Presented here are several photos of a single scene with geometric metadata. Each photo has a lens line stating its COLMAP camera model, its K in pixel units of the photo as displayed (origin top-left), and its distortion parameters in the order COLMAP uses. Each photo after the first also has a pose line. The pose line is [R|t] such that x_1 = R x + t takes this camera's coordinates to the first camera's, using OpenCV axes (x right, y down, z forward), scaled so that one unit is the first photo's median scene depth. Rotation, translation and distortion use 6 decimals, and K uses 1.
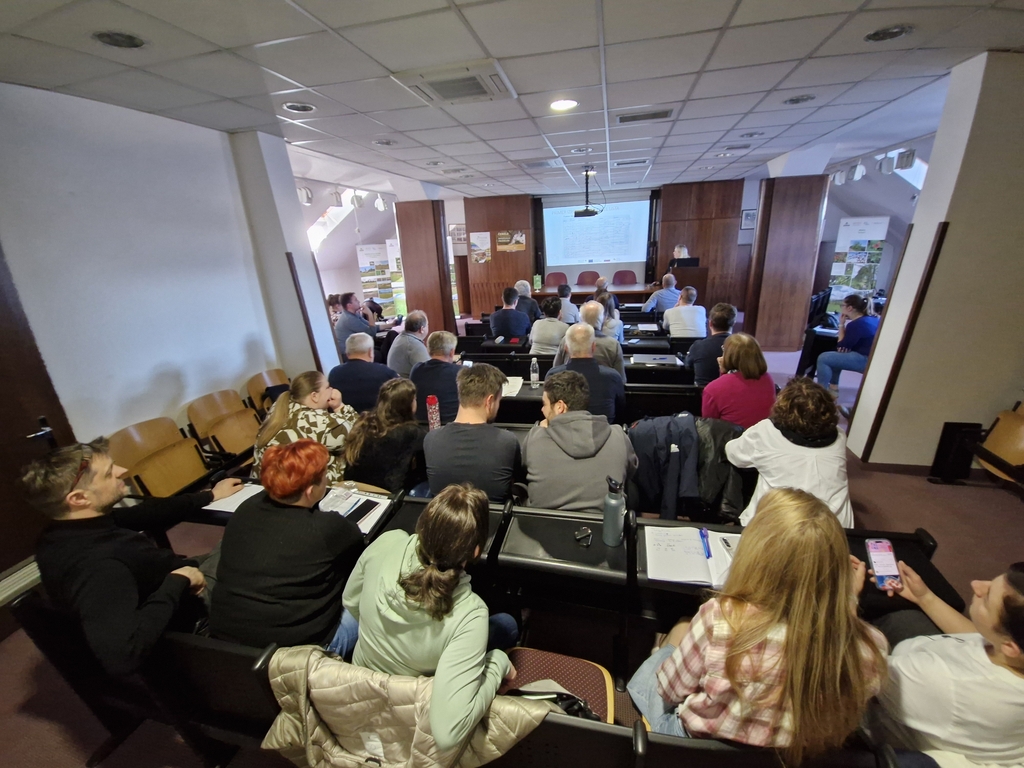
lens RADIAL K [[407.3, 0, 512.4], [0, 407.3, 373.7], [0, 0, 1]] dist [-0.000854, -0.008988]
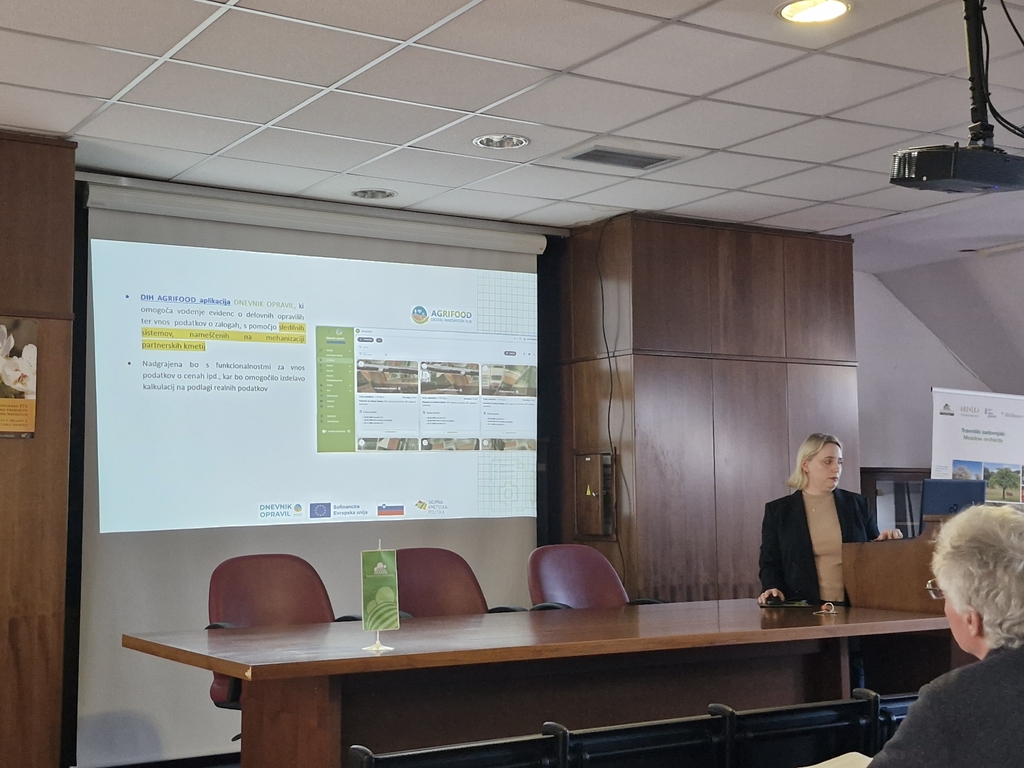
lens RADIAL K [[1391.9, 0, 515.6], [0, 1391.9, 374.7], [0, 0, 1]] dist [0.188471, -0.494179]
pose [[0.720566, 0.101545, 0.685910, -0.482100], [0.189225, 0.922872, -0.335411, -0.189132], [-0.667067, 0.371477, 0.645776, 0.998386]]
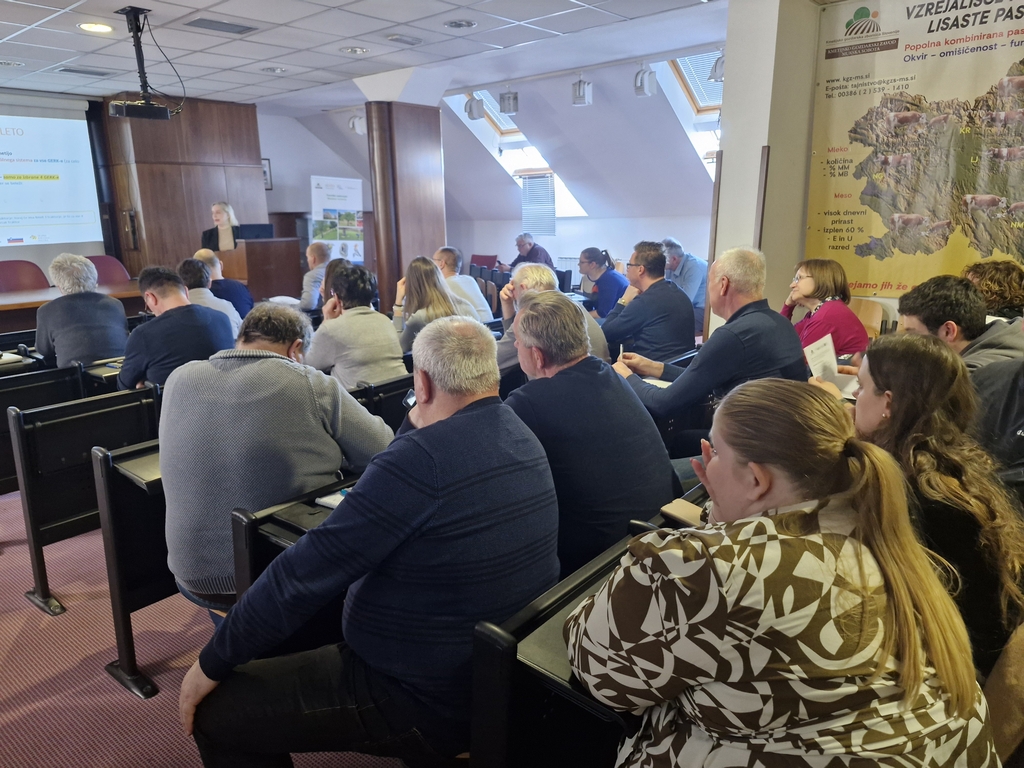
lens RADIAL K [[722.9, 0, 509.6], [0, 722.9, 367.2], [0, 0, 1]] dist [-0.008158, -0.001346]
pose [[0.470584, -0.150238, 0.869471, -0.463346], [0.270429, 0.962533, 0.019954, -0.031876], [-0.839892, 0.225740, 0.493581, 0.413756]]
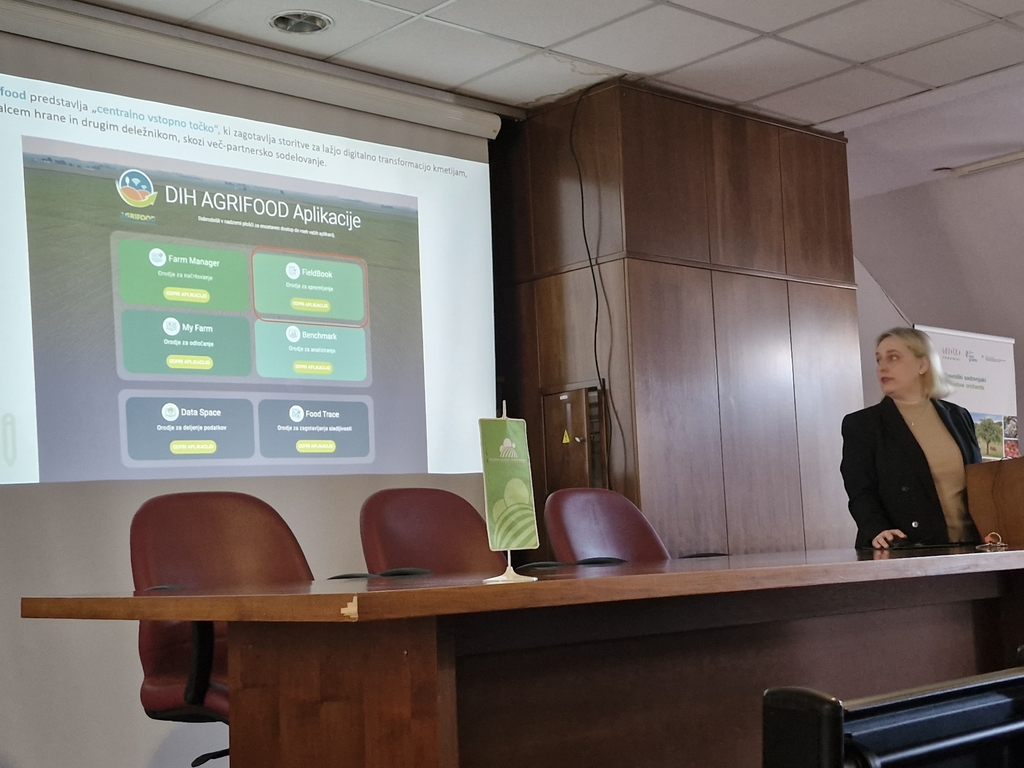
lens RADIAL K [[1373.8, 0, 516.9], [0, 1373.8, 408.6], [0, 0, 1]] dist [0.182739, -0.473264]
pose [[0.583576, 0.098351, 0.806081, -0.332527], [0.266657, 0.914387, -0.304616, -0.247289], [-0.767029, 0.392713, 0.507388, 1.430482]]
